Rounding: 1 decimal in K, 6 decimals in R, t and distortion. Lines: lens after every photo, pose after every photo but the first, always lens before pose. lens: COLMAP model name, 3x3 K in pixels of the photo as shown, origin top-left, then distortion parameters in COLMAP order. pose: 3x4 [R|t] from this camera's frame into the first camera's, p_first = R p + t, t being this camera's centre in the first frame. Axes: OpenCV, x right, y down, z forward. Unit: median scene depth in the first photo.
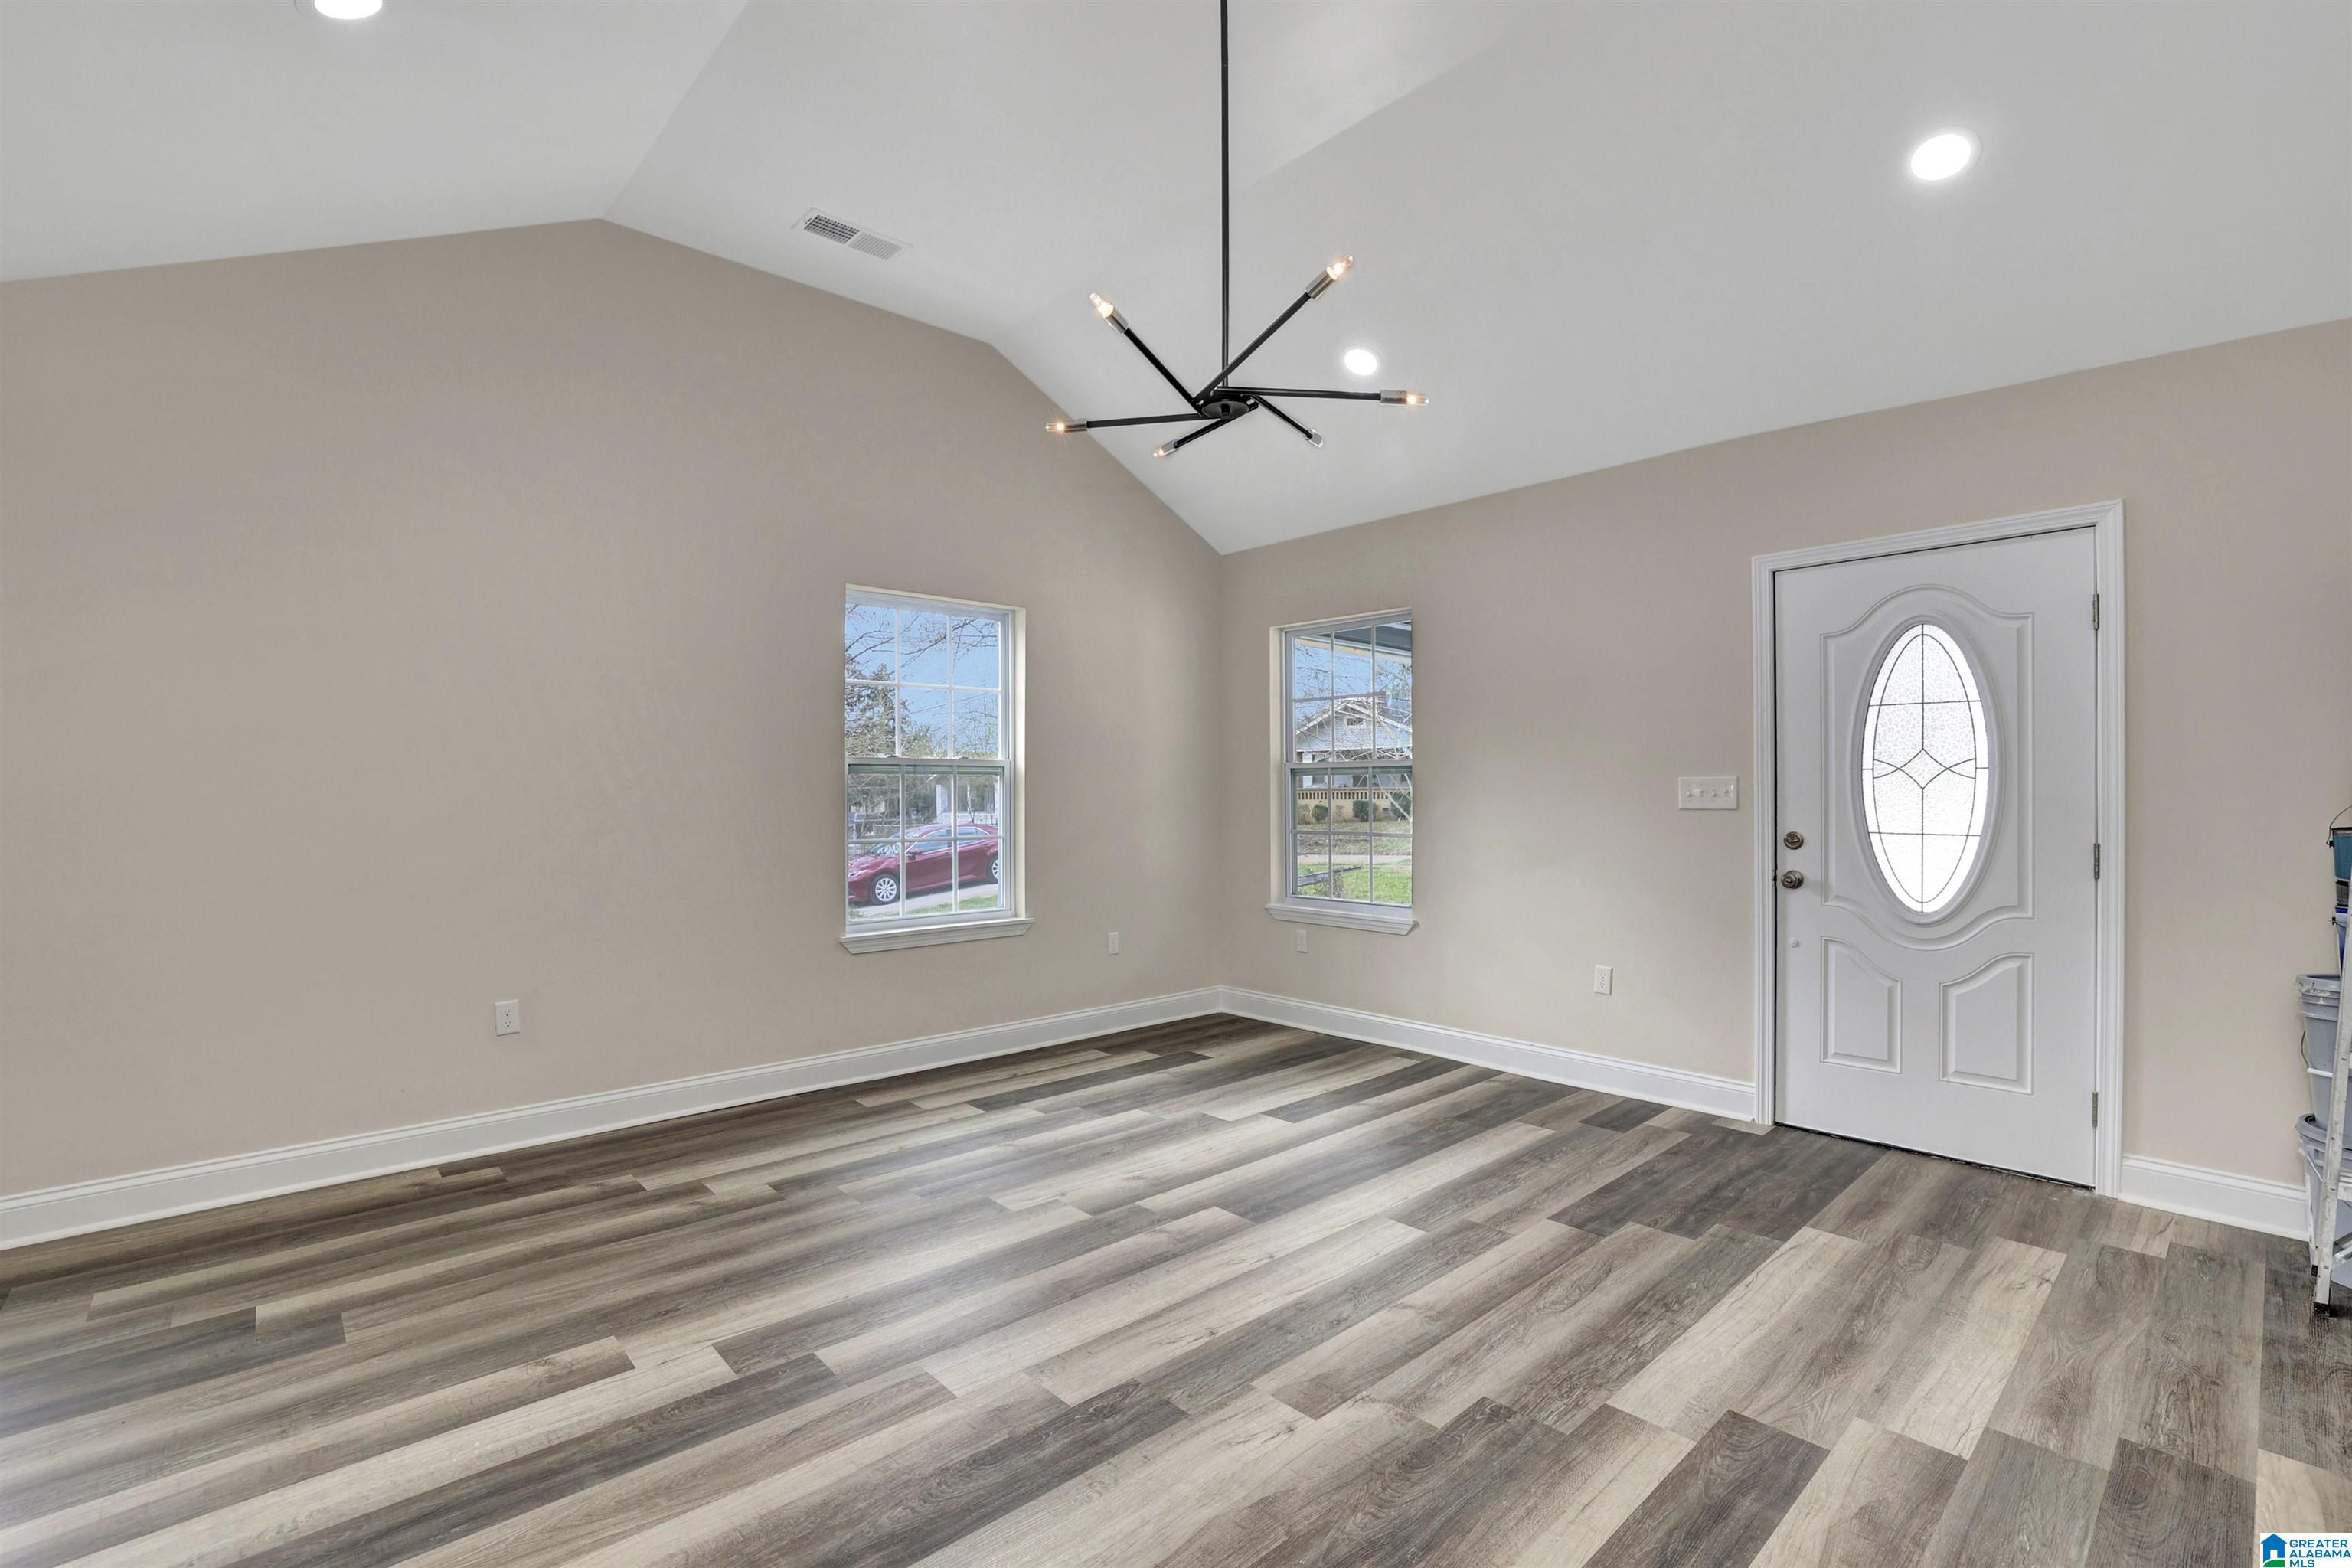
lens RADIAL K [[1006.0, 0, 1103.8], [0, 1006.0, 789.4], [0, 0, 1]] dist [-0.032277, 0.012958]
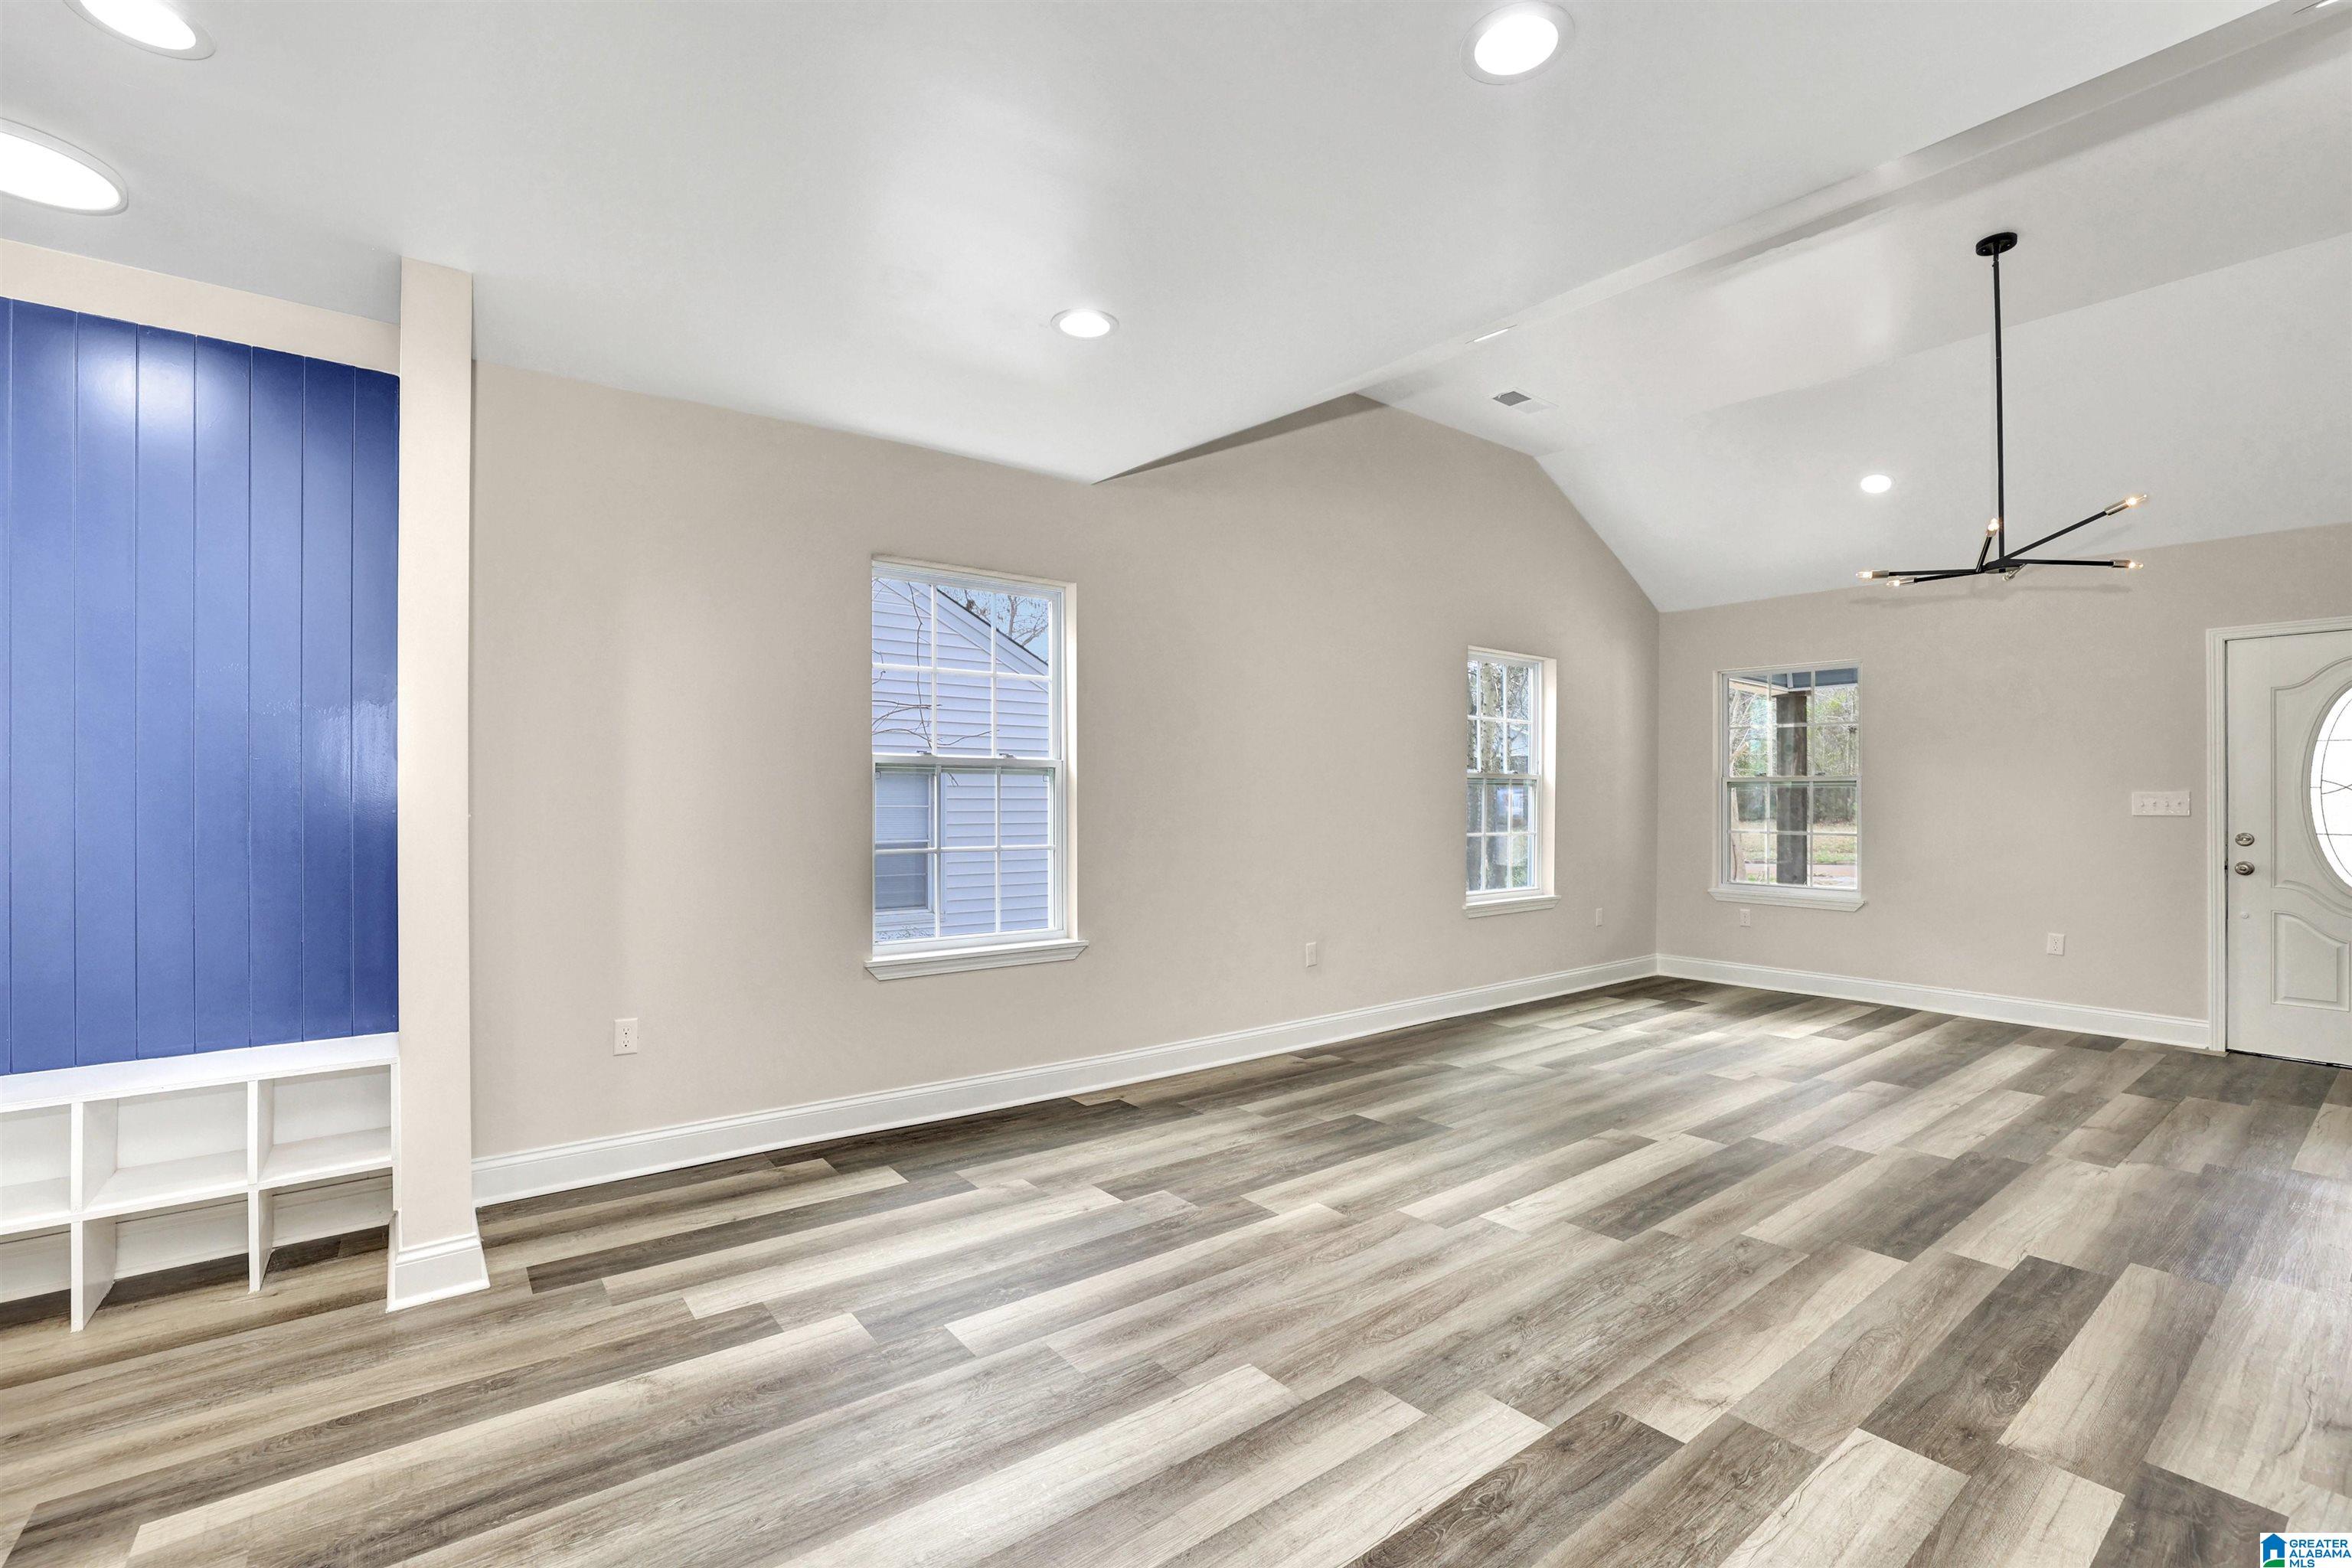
lens RADIAL K [[1006.0, 0, 1103.8], [0, 1006.0, 789.4], [0, 0, 1]] dist [-0.032277, 0.012958]
pose [[0.997763, 0.007325, -0.066447, -0.896154], [-0.007511, 0.999969, -0.002557, -0.002127], [0.066426, 0.003050, 0.997787, -0.517079]]
